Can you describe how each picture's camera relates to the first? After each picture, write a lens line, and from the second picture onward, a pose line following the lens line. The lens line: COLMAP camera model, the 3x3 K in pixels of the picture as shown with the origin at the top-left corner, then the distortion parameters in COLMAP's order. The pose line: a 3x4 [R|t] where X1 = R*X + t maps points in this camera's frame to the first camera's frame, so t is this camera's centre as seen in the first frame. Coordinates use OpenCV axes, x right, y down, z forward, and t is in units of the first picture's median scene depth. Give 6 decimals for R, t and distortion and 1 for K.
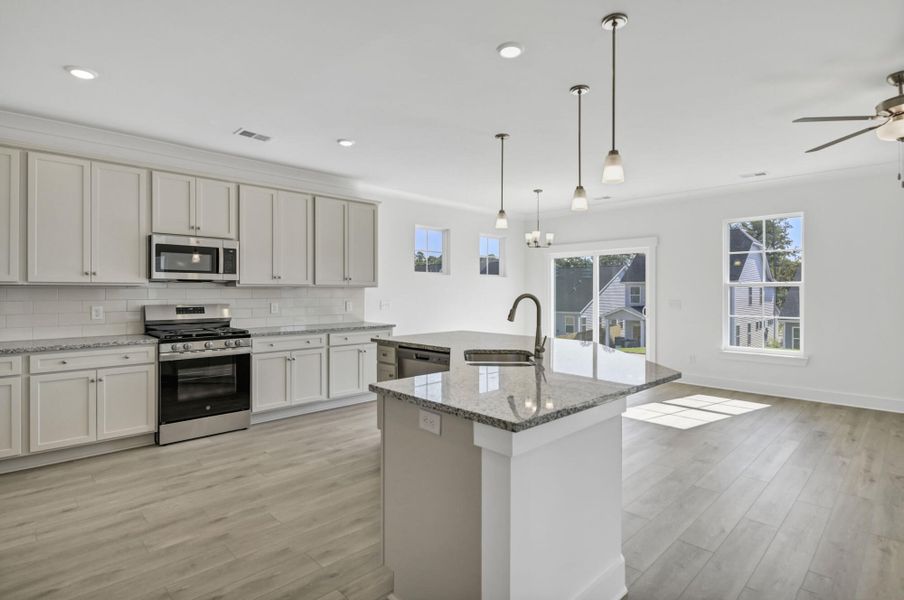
lens RADIAL K [[460.1, 0, 452.8], [0, 460.1, 290.0], [0, 0, 1]] dist [0.017800, -0.020332]
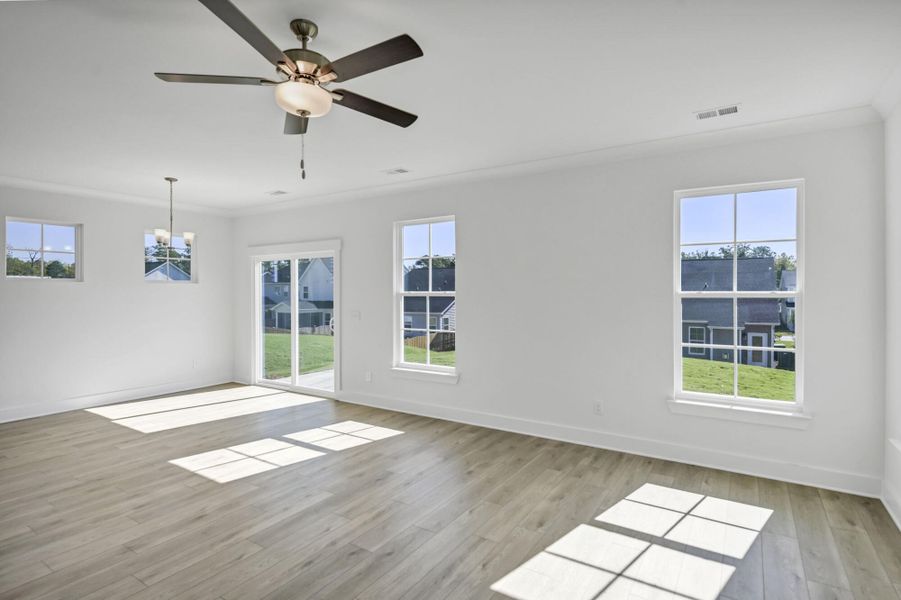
lens RADIAL K [[458.6, 0, 451.3], [0, 458.6, 290.0], [0, 0, 1]] dist [0.017800, -0.020332]
pose [[0.975898, -0.002180, 0.218214, 0.687705], [0.001860, 0.999997, 0.001670, -0.028518], [-0.218217, -0.001224, 0.975899, 0.141805]]
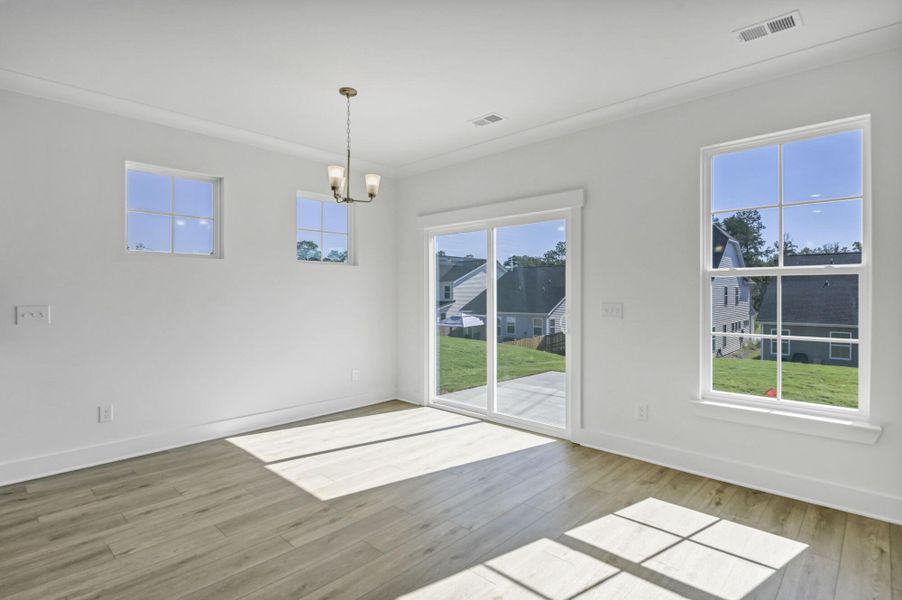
lens RADIAL K [[454.8, 0, 445.7], [0, 454.8, 291.9], [0, 0, 1]] dist [0.000215, -0.001607]
pose [[0.999712, -0.001764, 0.023914, 0.396261], [0.001695, 0.999994, 0.002890, 0.011010], [-0.023919, -0.002848, 0.999710, 0.684177]]
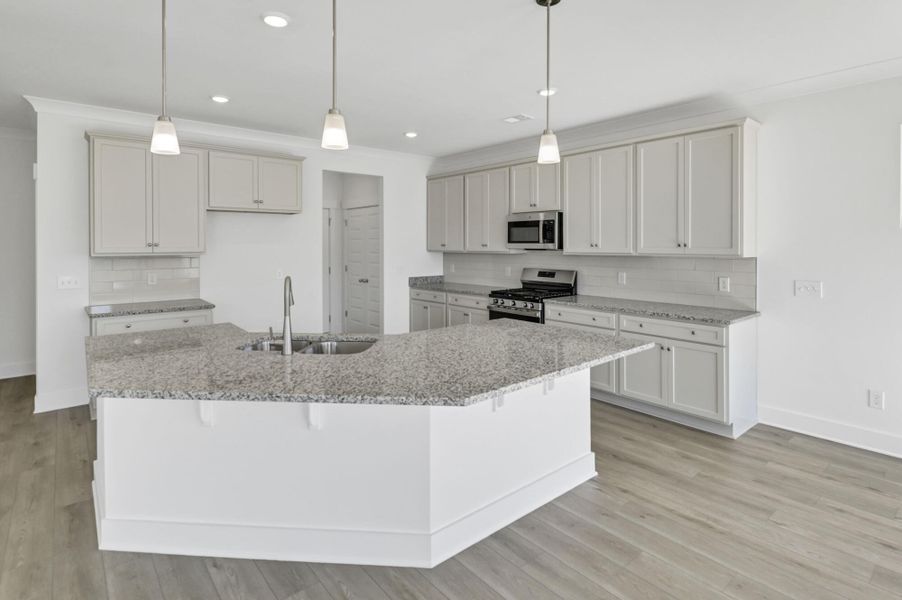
lens RADIAL K [[466.8, 0, 465.6], [0, 466.8, 246.8], [0, 0, 1]] dist [0.000247, -0.001978]
pose [[-0.062406, 0.001986, -0.998049, 0.620039], [0.001429, 0.999997, 0.001900, -0.027768], [0.998050, -0.001307, -0.062408, 0.854682]]
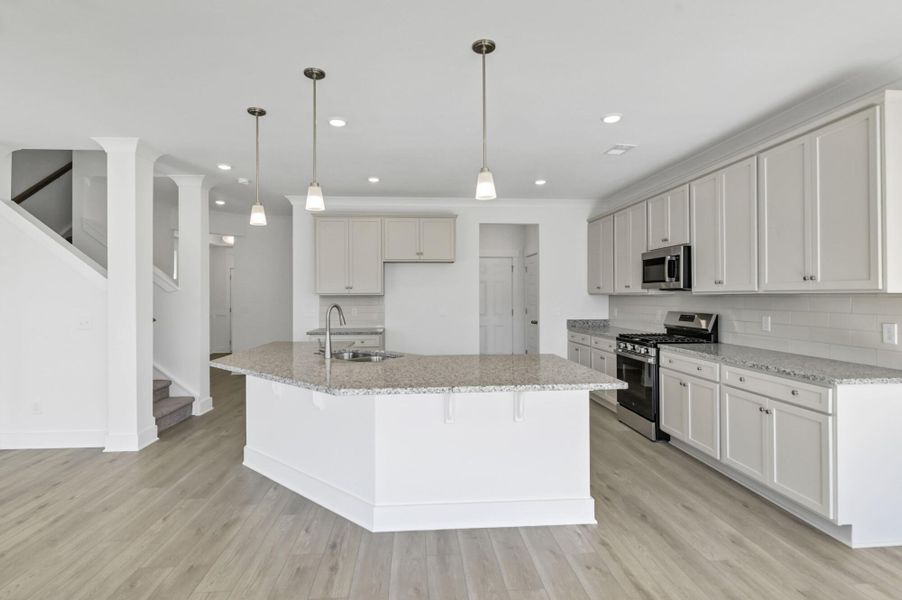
lens RADIAL K [[454.8, 0, 445.7], [0, 454.8, 291.9], [0, 0, 1]] dist [0.000215, -0.001607]
pose [[-0.646352, -0.007534, -0.763002, 0.540329], [0.001878, 0.999933, -0.011465, -0.003183], [0.763037, -0.008844, -0.646294, 1.225676]]
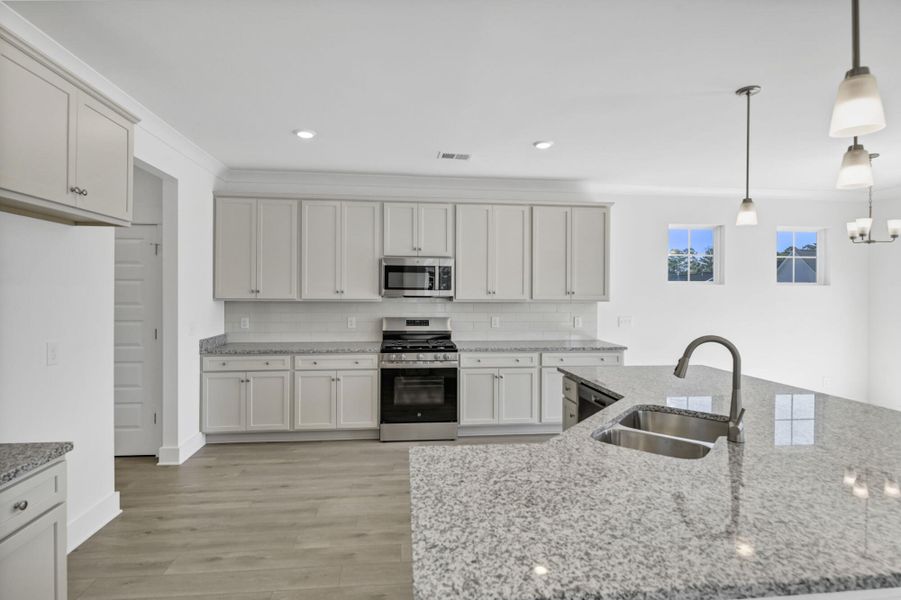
lens RADIAL K [[454.3, 0, 445.2], [0, 454.3, 291.9], [0, 0, 1]] dist [0.000215, -0.001607]
pose [[0.781216, 0.003918, -0.624249, 0.165009], [-0.003381, 0.999992, 0.002046, -0.032295], [0.624252, 0.000513, 0.781223, 0.182279]]
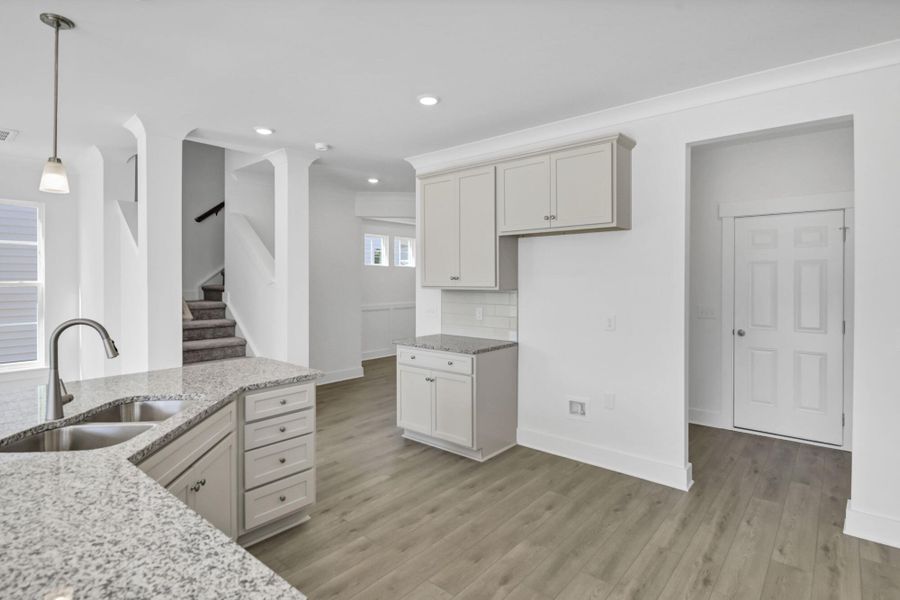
lens RADIAL K [[453.8, 0, 444.7], [0, 453.8, 292.0], [0, 0, 1]] dist [0.000215, -0.001607]
pose [[-0.997215, 0.001401, -0.074568, -0.194440], [-0.000356, 0.999723, 0.023545, -0.025902], [0.074581, 0.023506, -0.996938, 1.042377]]
